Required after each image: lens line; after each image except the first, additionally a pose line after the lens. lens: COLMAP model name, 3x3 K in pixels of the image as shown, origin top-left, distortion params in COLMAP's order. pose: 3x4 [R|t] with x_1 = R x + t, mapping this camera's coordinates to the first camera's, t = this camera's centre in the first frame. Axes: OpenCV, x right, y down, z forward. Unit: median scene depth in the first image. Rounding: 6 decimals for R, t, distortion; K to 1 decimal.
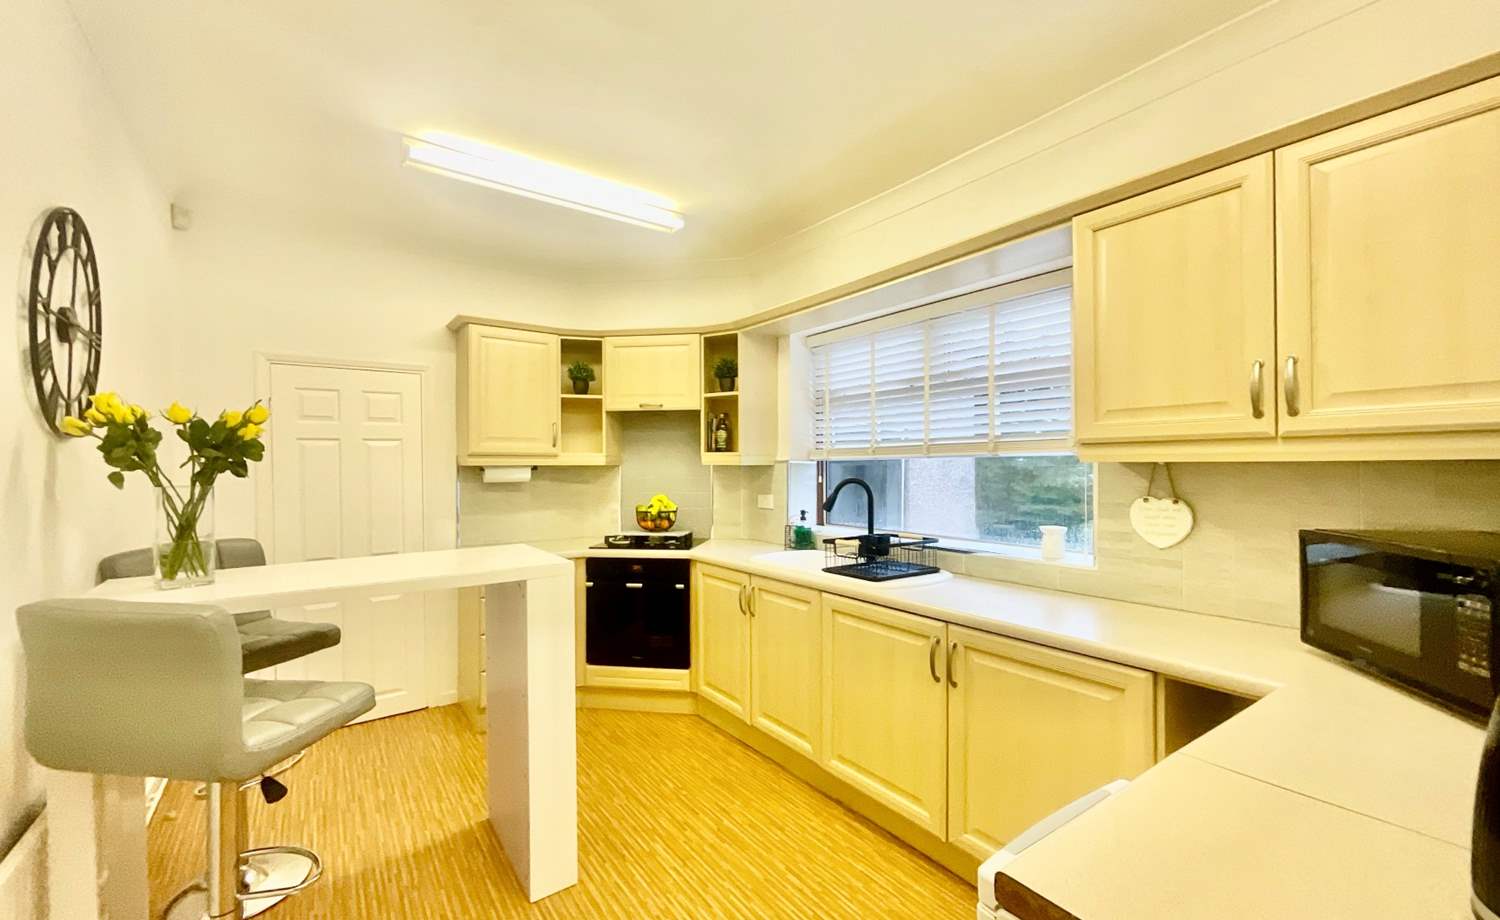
lens RADIAL K [[609.6, 0, 750.3], [0, 609.6, 462.4], [0, 0, 1]] dist [0.001256, 0.000381]
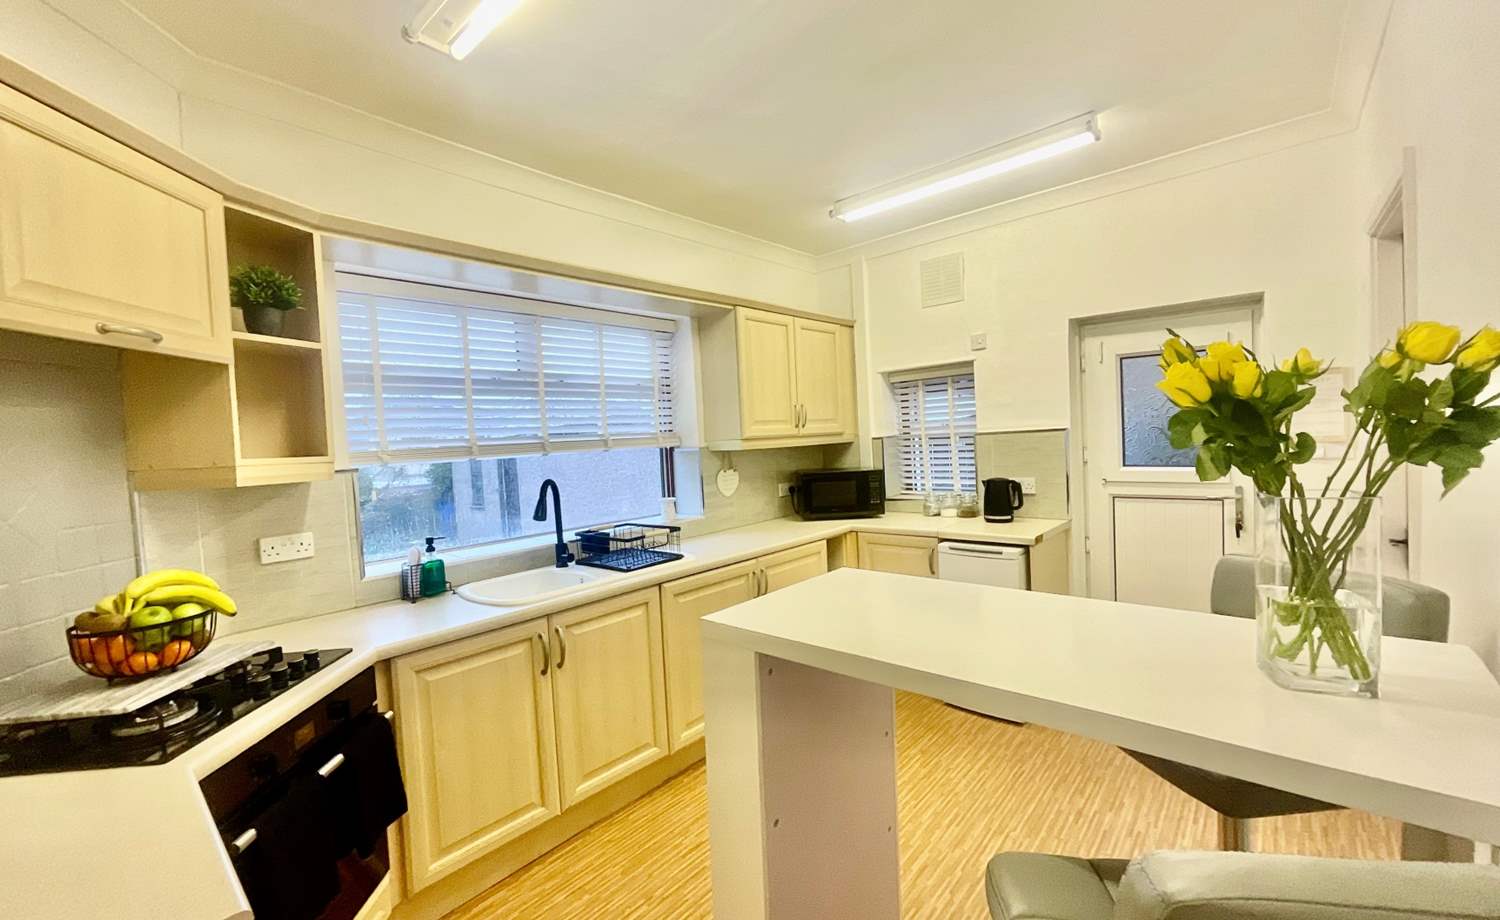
lens RADIAL K [[608.6, 0, 746.2], [0, 608.6, 461.0], [0, 0, 1]] dist [0.003323, 0.000221]
pose [[-0.216913, -0.021715, 0.975949, -0.634905], [0.044737, 0.998481, 0.032160, -0.013419], [-0.975165, 0.050637, -0.215612, 0.757337]]
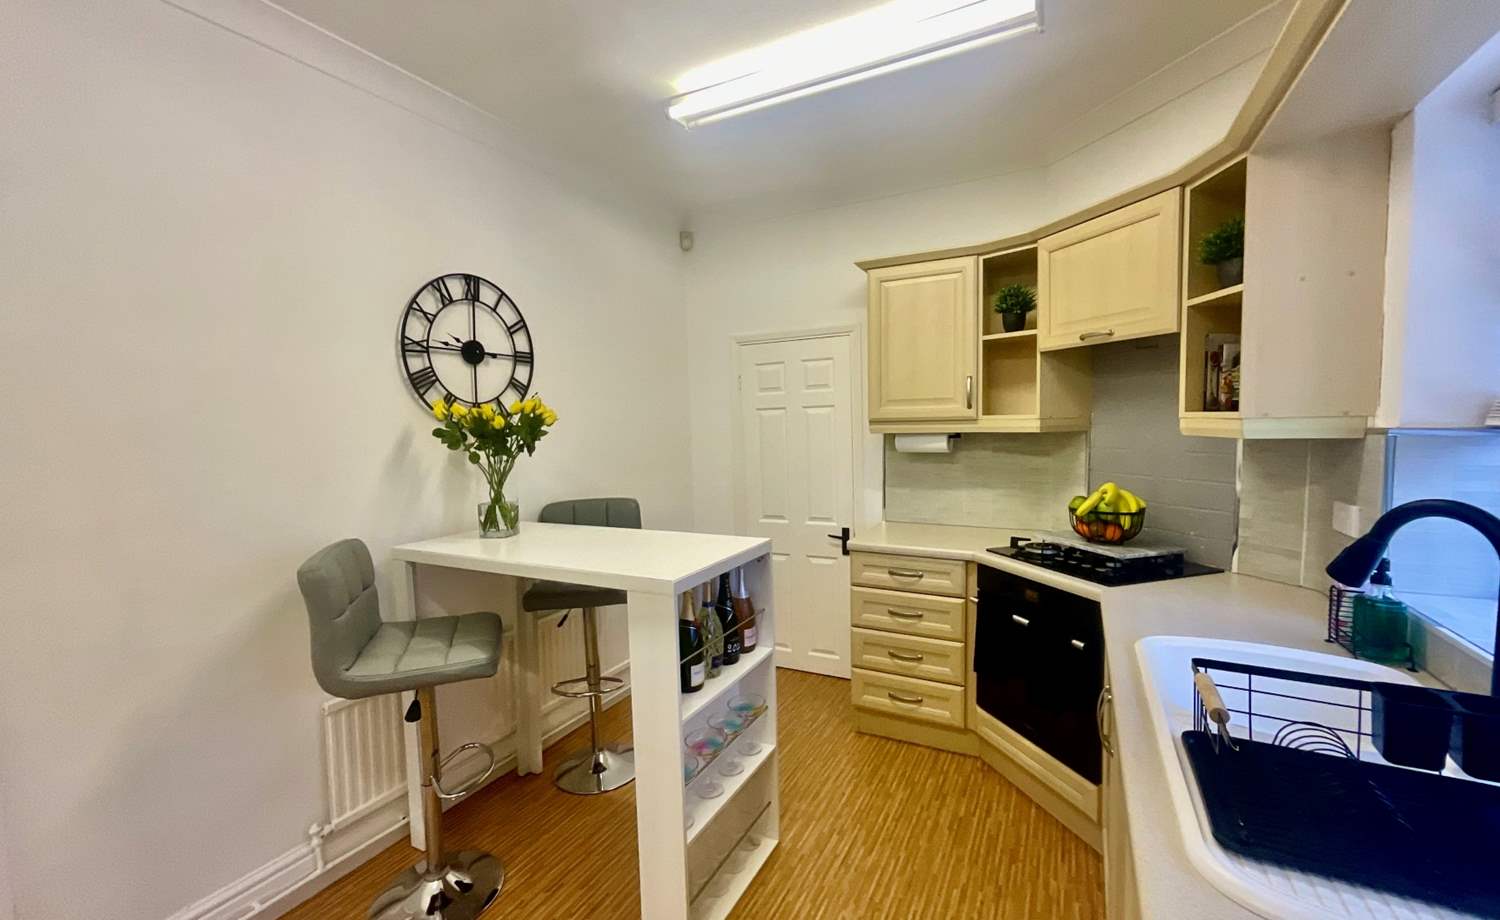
lens RADIAL K [[609.6, 0, 750.3], [0, 609.6, 462.4], [0, 0, 1]] dist [0.001256, 0.000381]
pose [[0.441508, 0.055835, -0.895518, 0.246480], [0.029064, 0.996648, 0.076470, -0.025230], [0.896787, -0.059789, 0.438405, 0.439231]]
